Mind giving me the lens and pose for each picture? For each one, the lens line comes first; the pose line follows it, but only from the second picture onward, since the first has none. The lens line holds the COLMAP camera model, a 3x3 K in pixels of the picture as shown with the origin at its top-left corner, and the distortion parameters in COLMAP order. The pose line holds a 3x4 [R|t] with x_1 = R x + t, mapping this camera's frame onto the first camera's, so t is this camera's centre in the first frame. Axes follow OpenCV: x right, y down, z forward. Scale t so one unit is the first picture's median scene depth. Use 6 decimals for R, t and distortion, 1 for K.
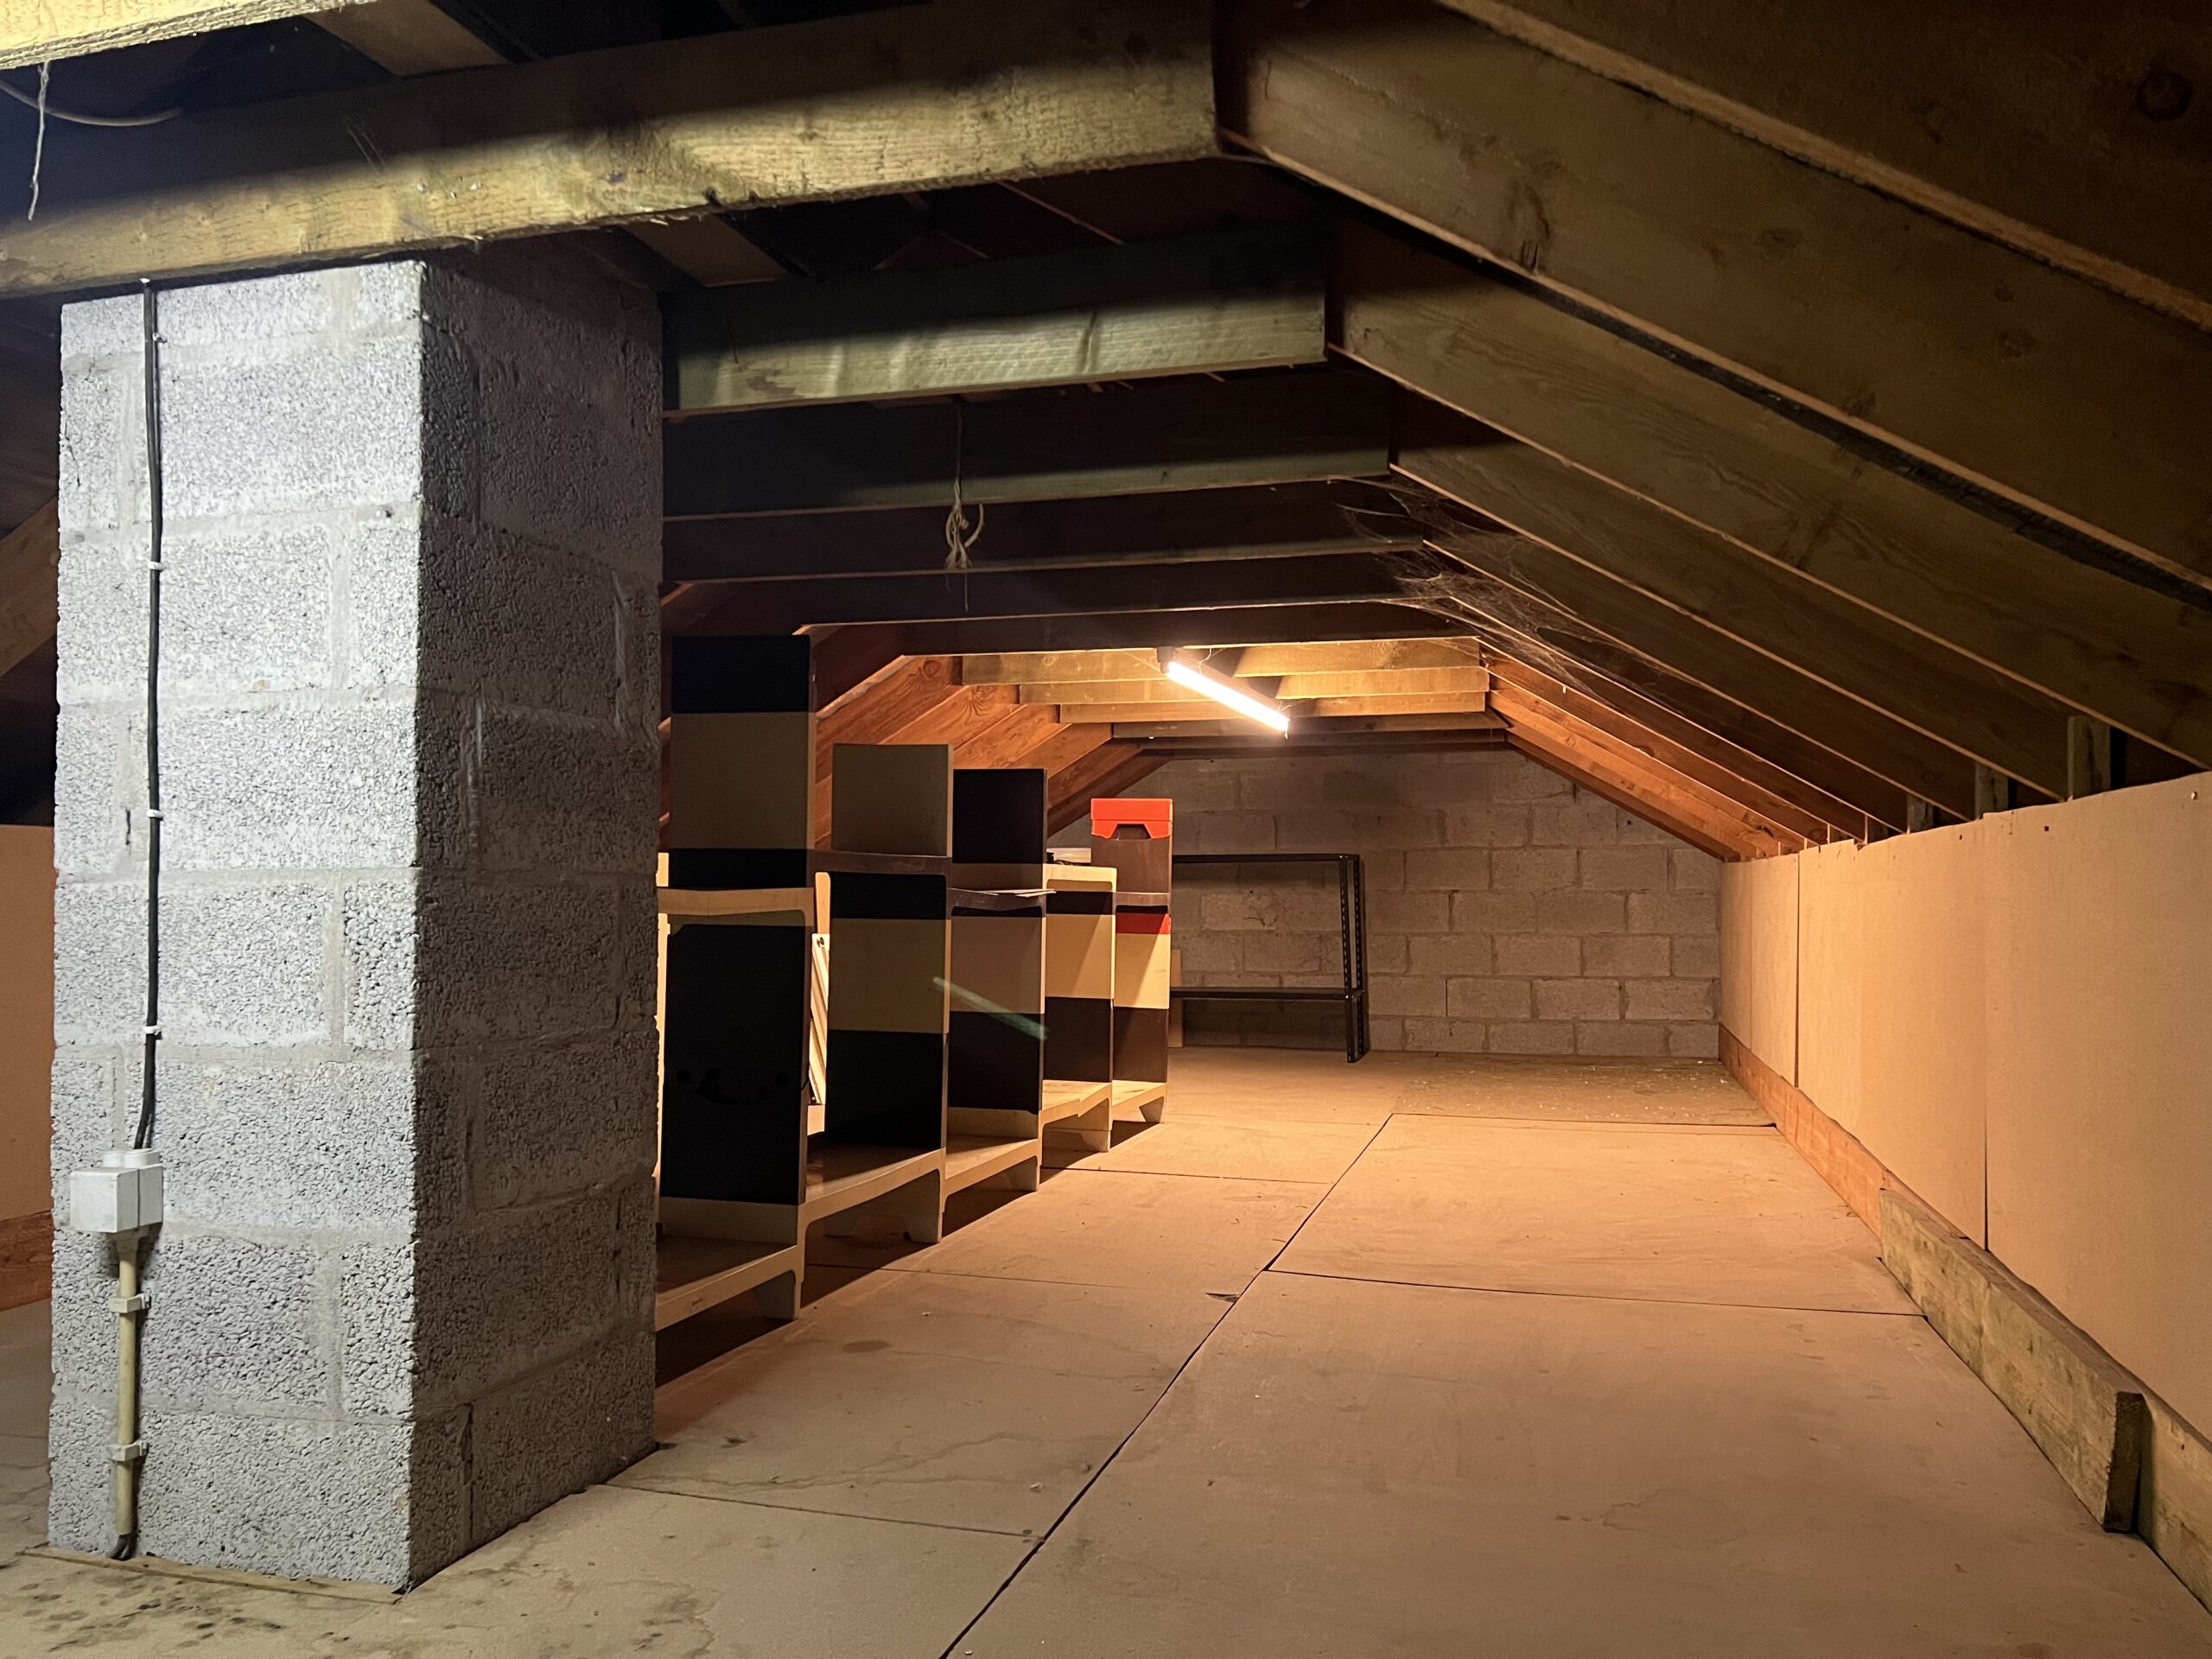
lens RADIAL K [[1658.8, 0, 1118.5], [0, 1658.8, 830.2], [0, 0, 1]] dist [0.037163, -0.035760]
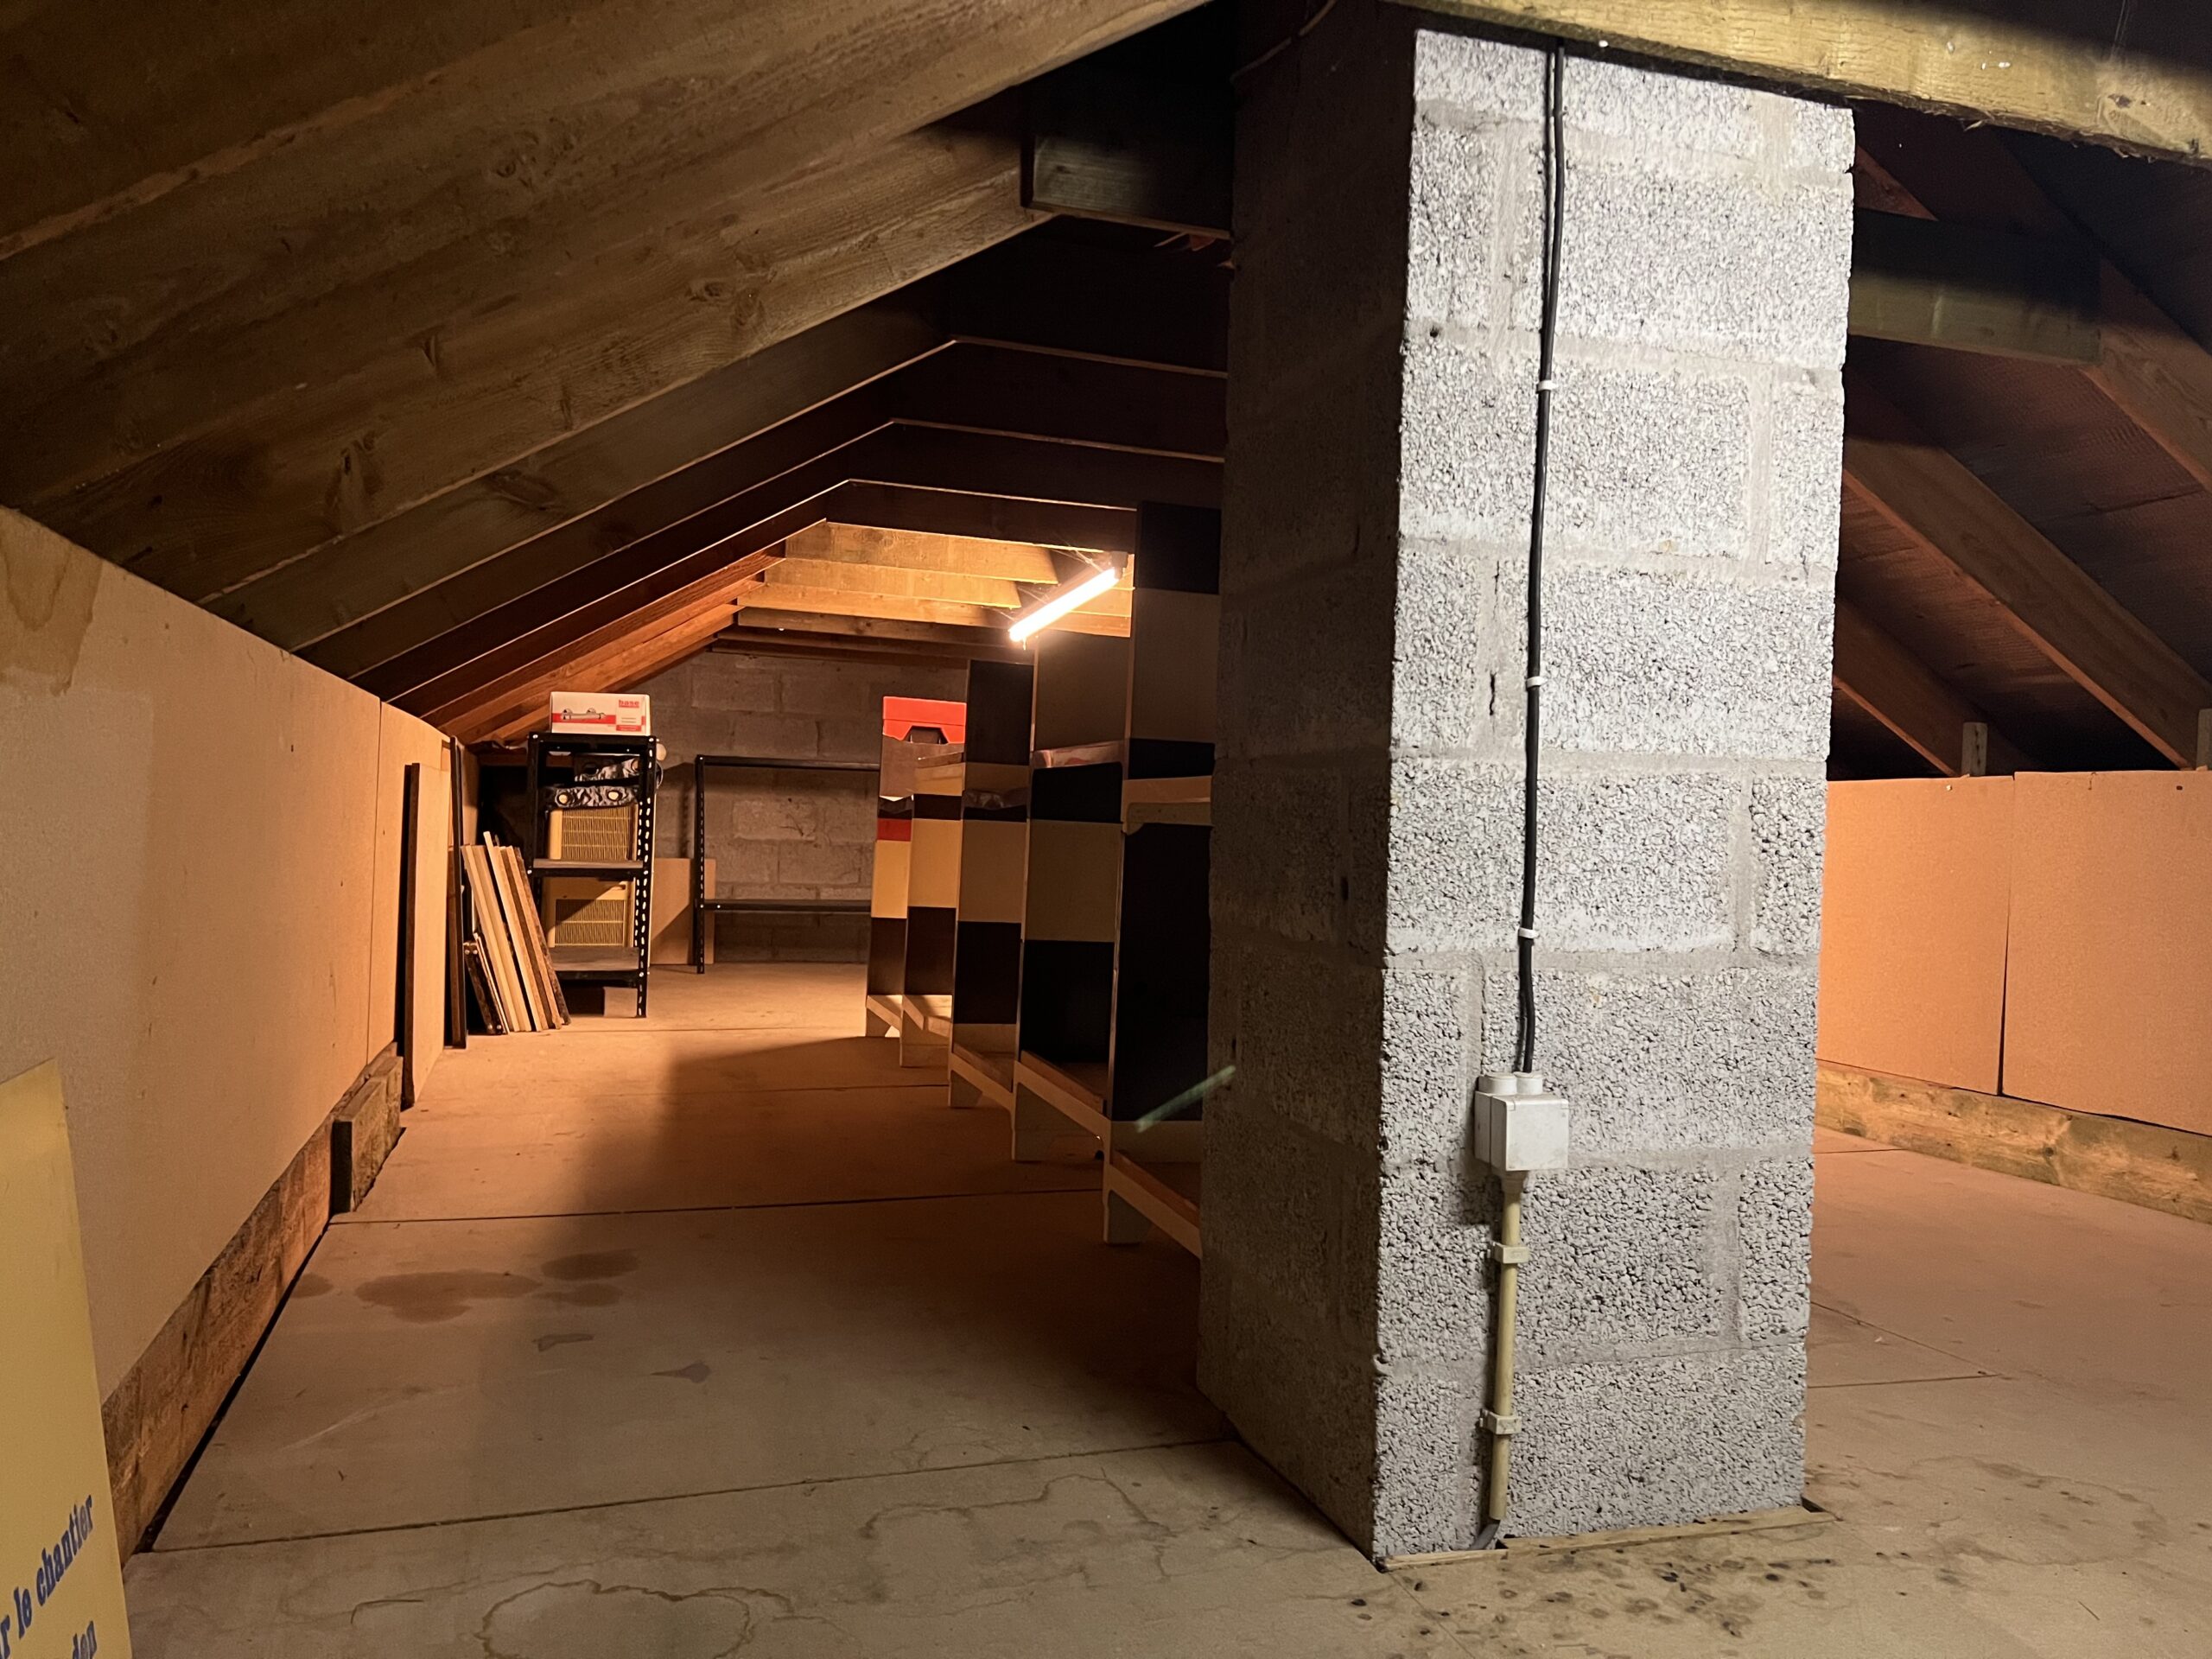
lens RADIAL K [[1658.8, 0, 1118.5], [0, 1658.8, 830.2], [0, 0, 1]] dist [0.037163, -0.035760]
pose [[0.834038, 0.029314, 0.550928, -1.237071], [-0.057101, 0.997811, 0.033352, 0.050427], [-0.548744, -0.059275, 0.833886, 0.413574]]
